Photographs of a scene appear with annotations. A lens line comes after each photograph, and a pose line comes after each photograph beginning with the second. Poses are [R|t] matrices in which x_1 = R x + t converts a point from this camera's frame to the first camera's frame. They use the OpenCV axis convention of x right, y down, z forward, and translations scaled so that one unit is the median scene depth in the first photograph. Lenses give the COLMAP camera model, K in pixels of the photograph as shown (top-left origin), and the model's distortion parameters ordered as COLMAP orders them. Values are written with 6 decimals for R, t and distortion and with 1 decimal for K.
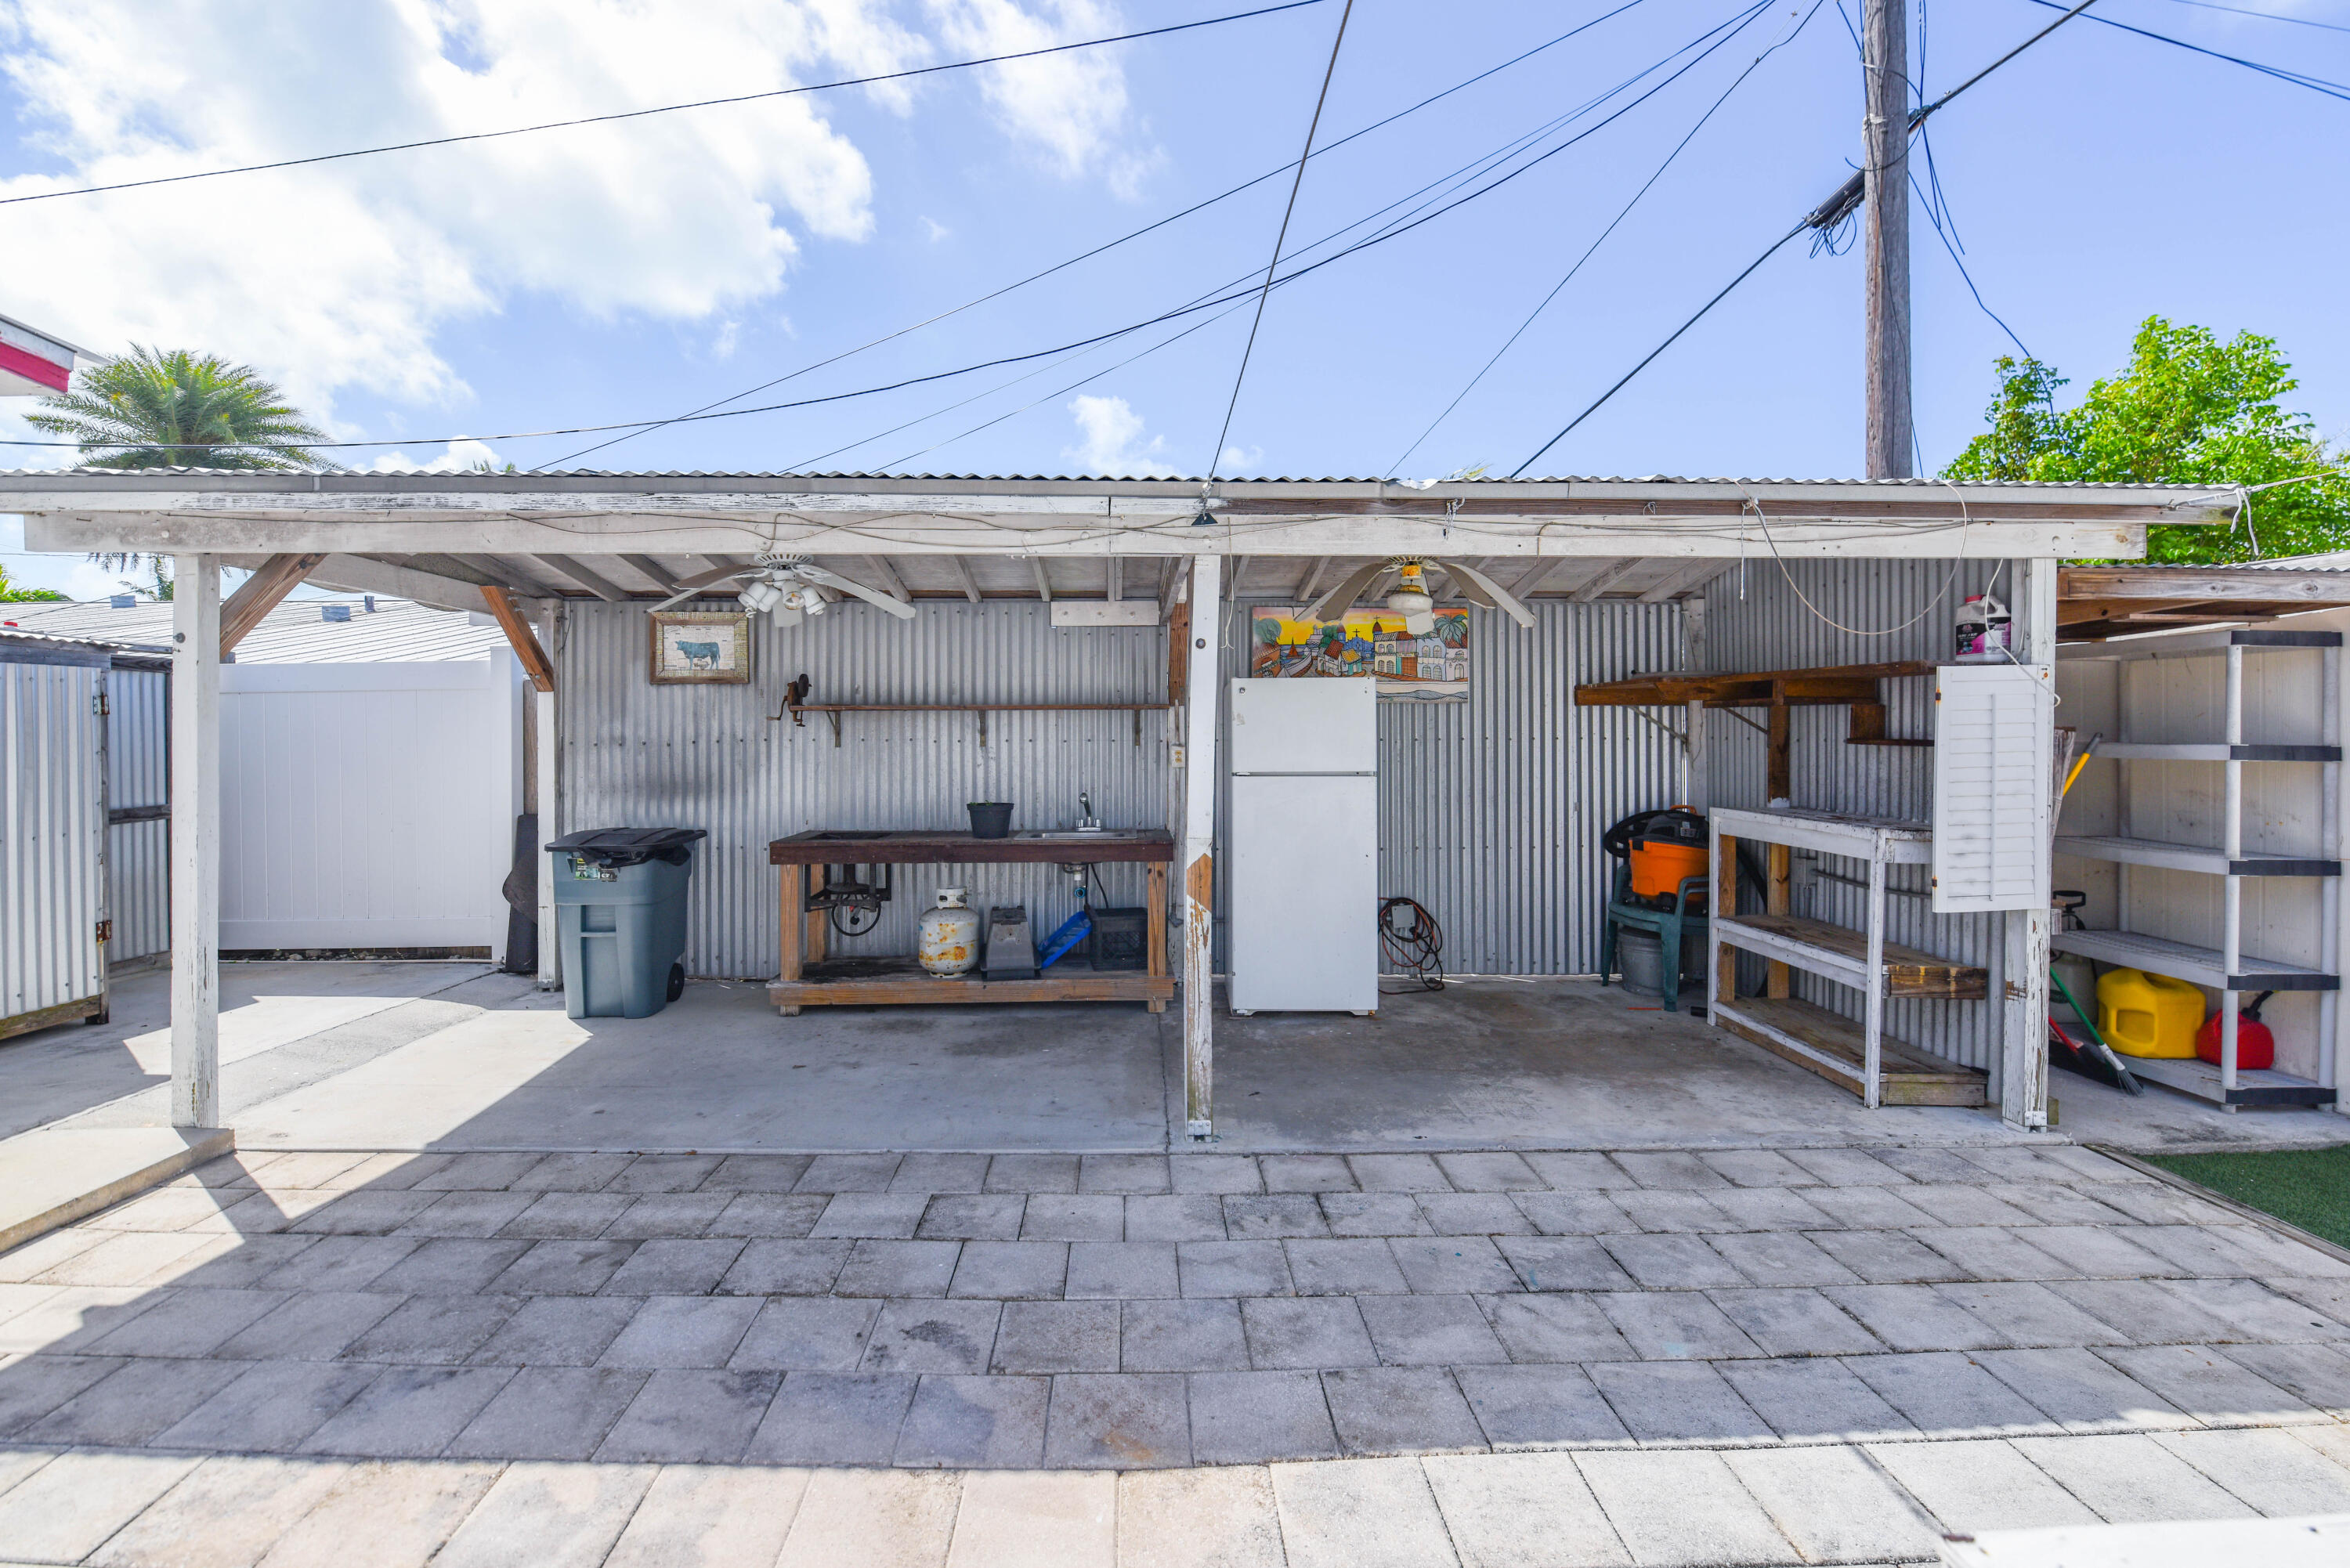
lens RADIAL K [[1022.6, 0, 1143.8], [0, 1022.6, 727.8], [0, 0, 1]] dist [-0.008023, -0.005120]
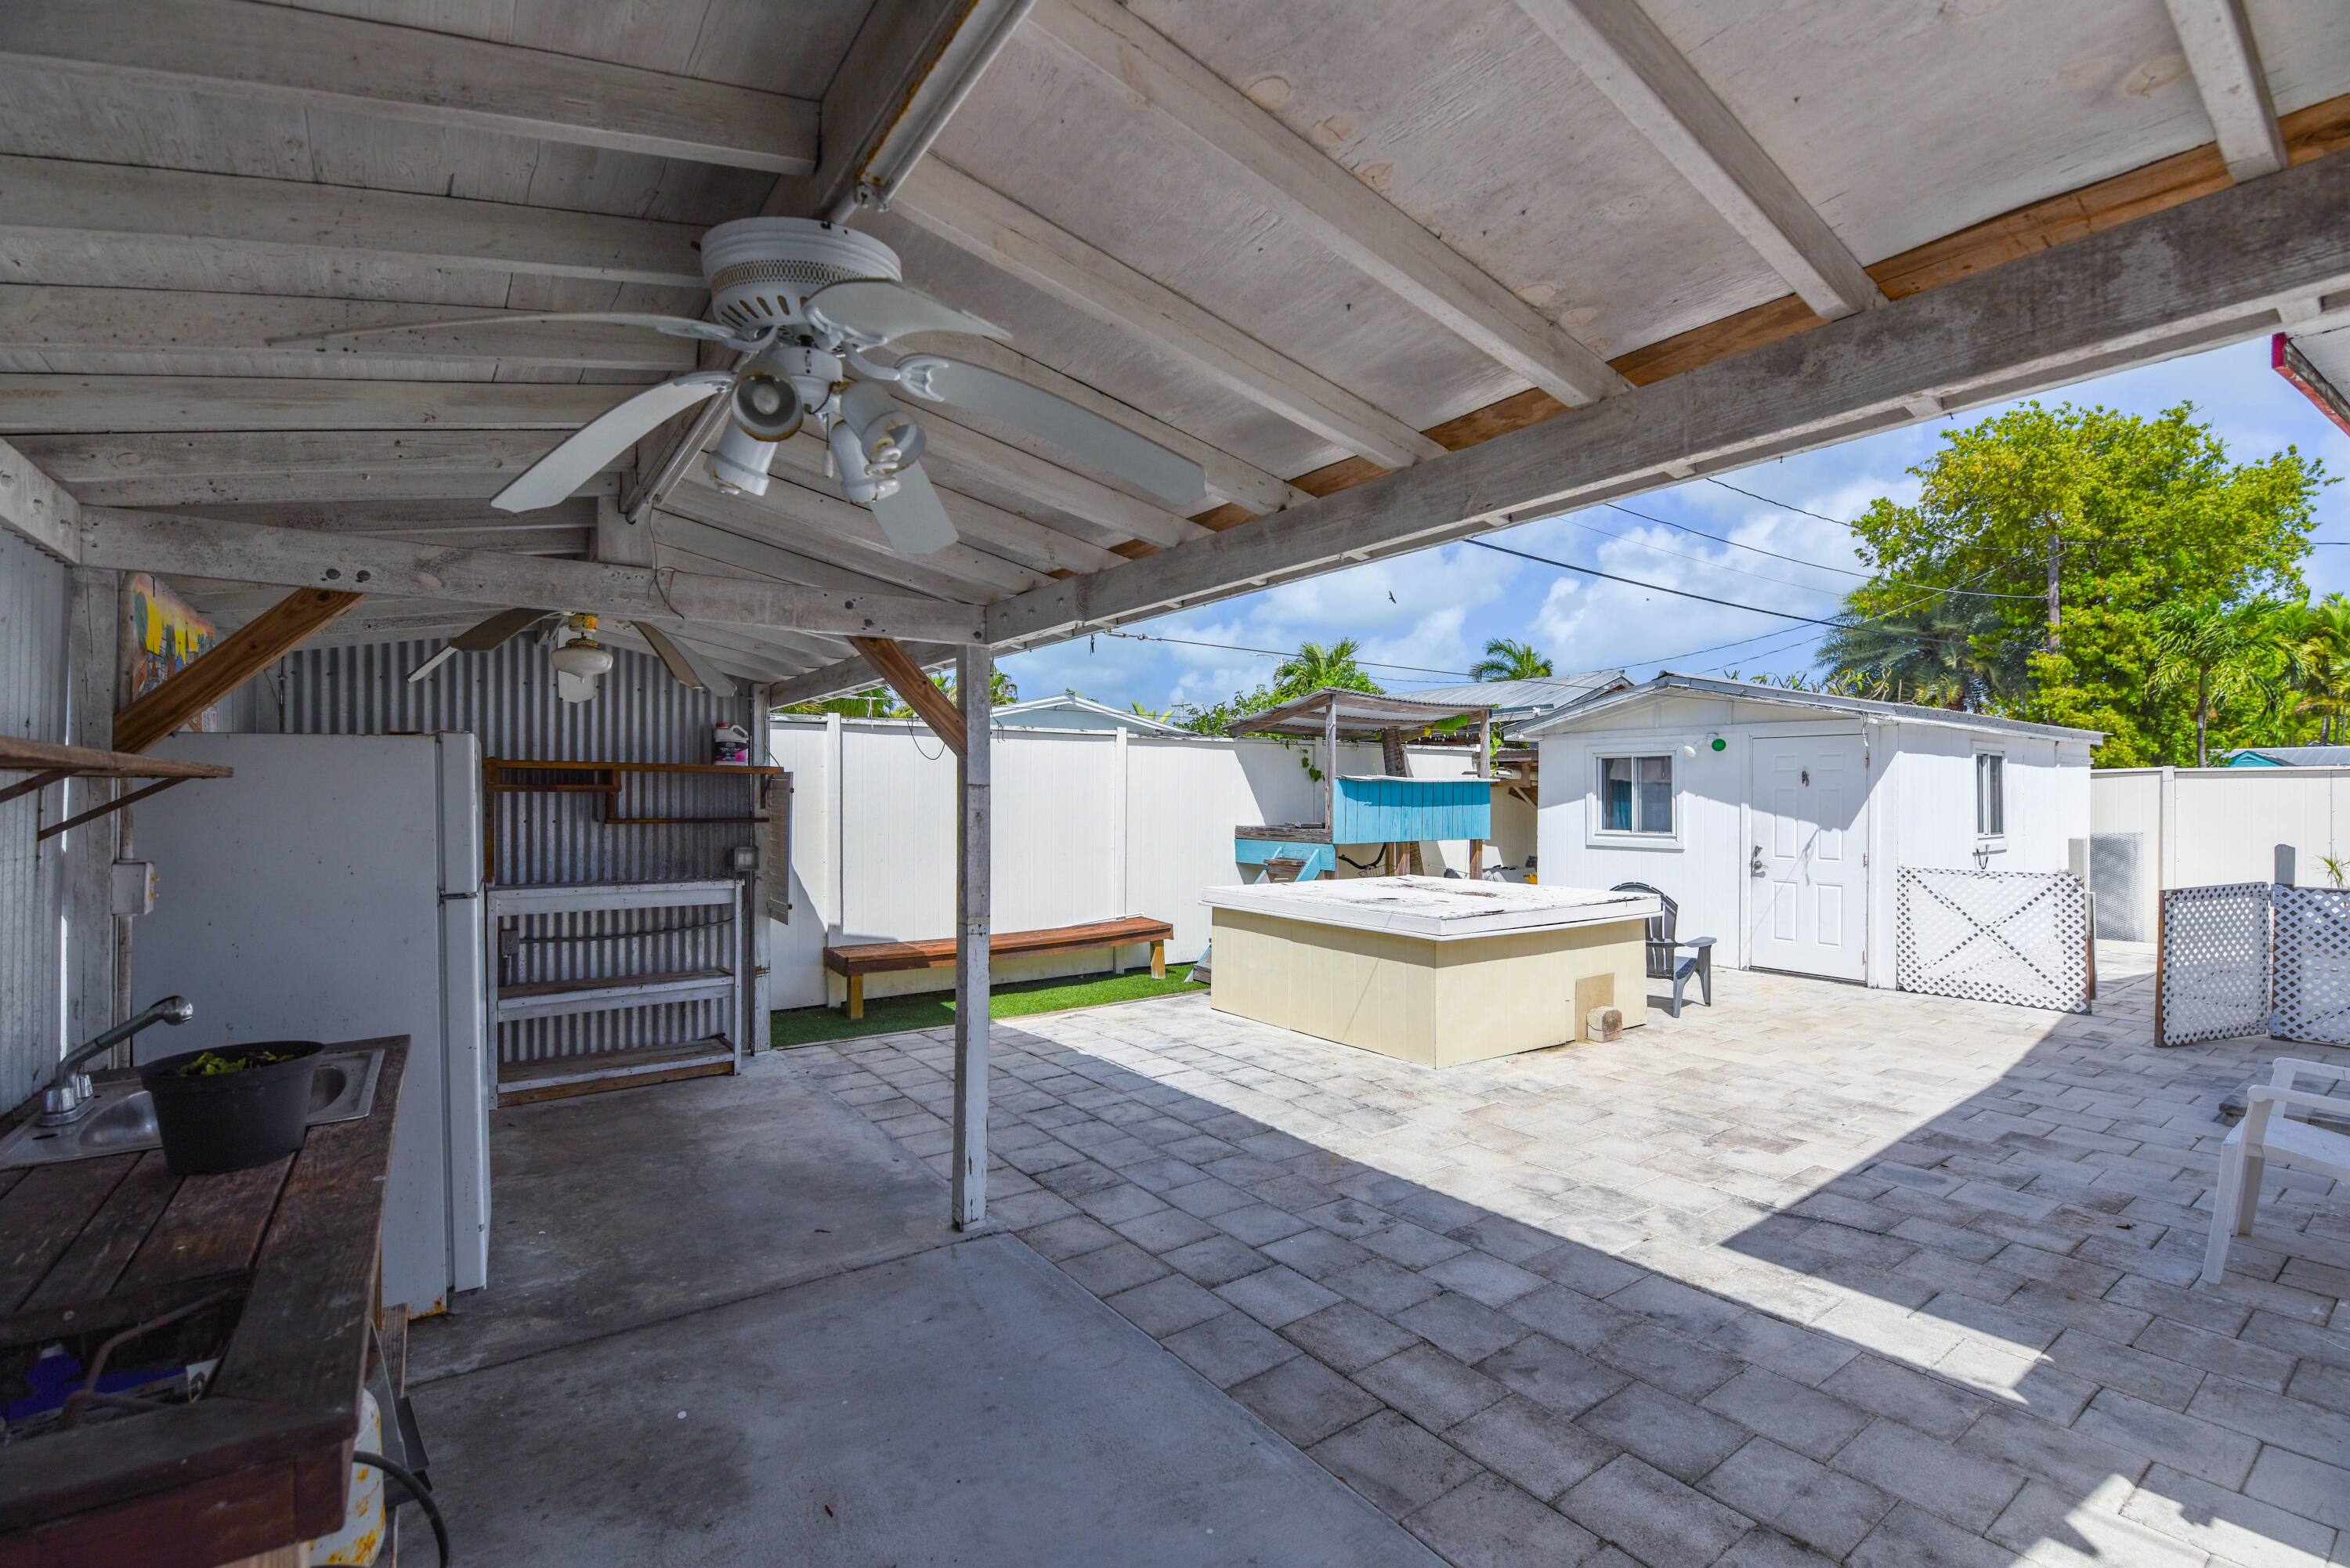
lens RADIAL K [[1022.6, 0, 1172.0], [0, 1022.6, 795.5], [0, 0, 1]] dist [-0.008023, -0.005120]
pose [[-0.561809, 0.005164, 0.827251, -1.234521], [0.000694, 0.999983, -0.005771, -0.018664], [-0.827267, -0.002668, -0.561803, 1.945169]]
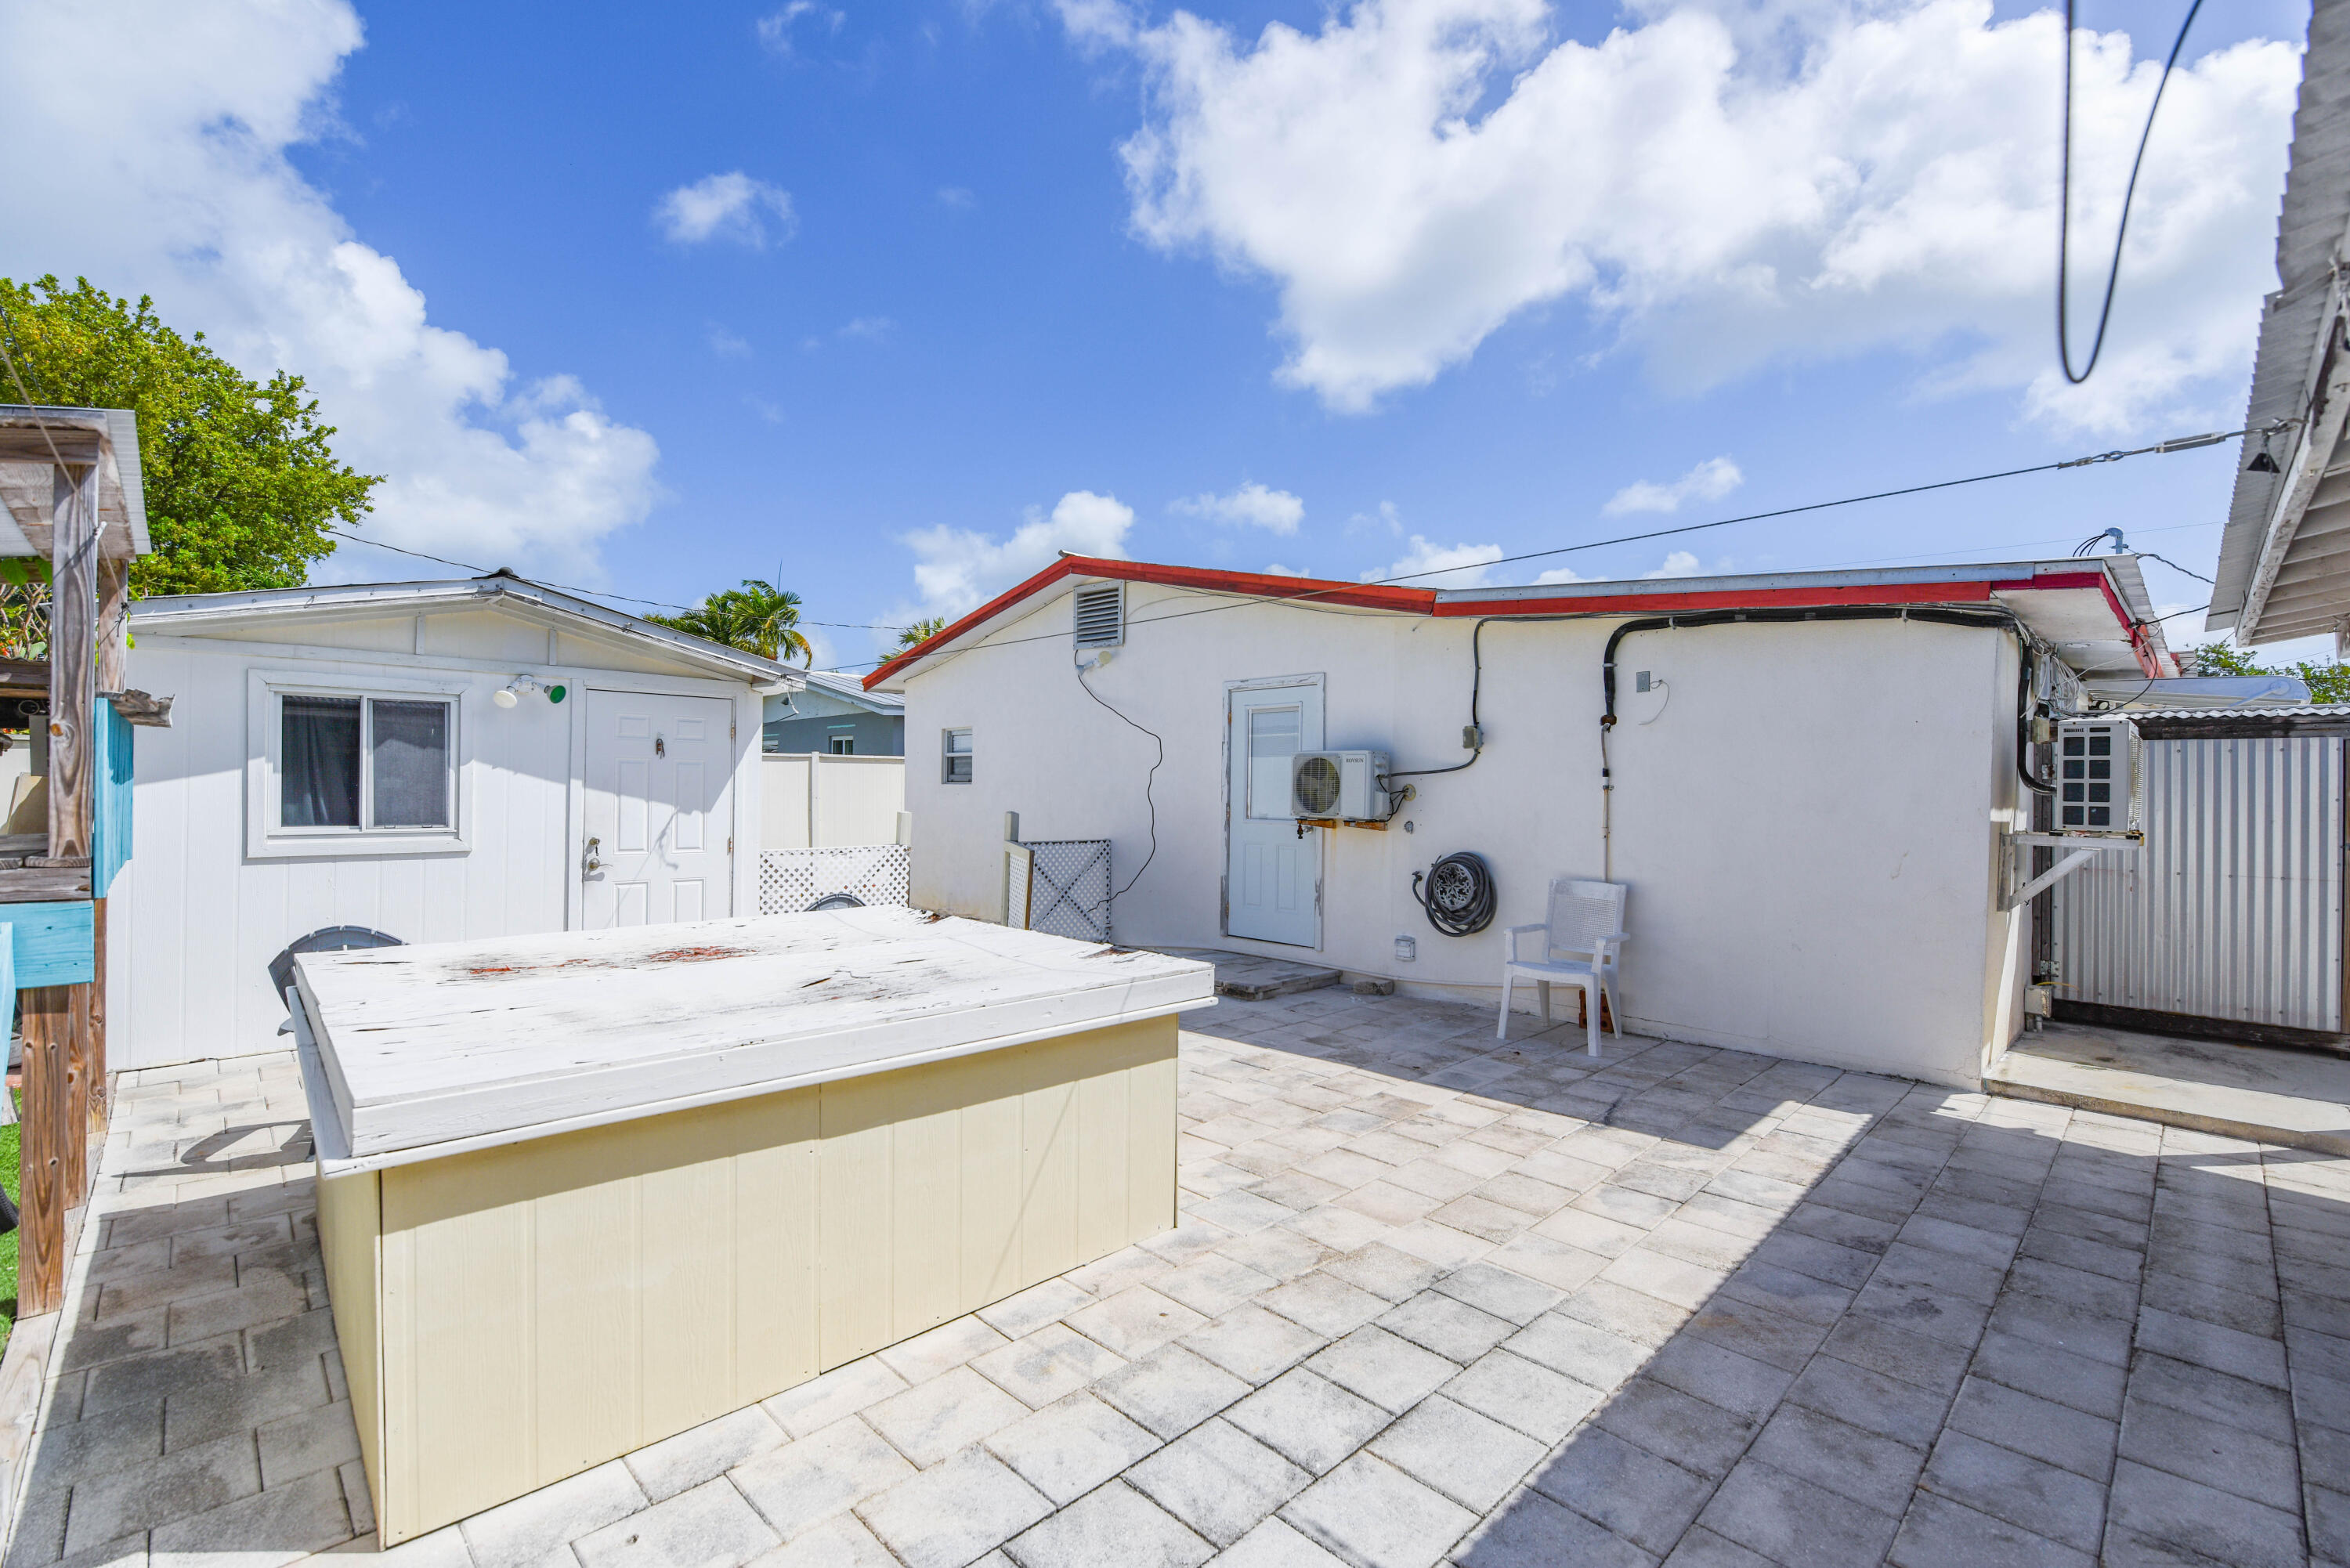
lens RADIAL K [[1022.6, 0, 1177.4], [0, 1022.6, 782.8], [0, 0, 1]] dist [-0.008023, -0.005120]
pose [[-0.725786, -0.003405, -0.687912, 1.153870], [-0.004758, 0.999989, 0.000070, -0.009299], [0.687904, 0.003324, -0.725794, 1.185080]]
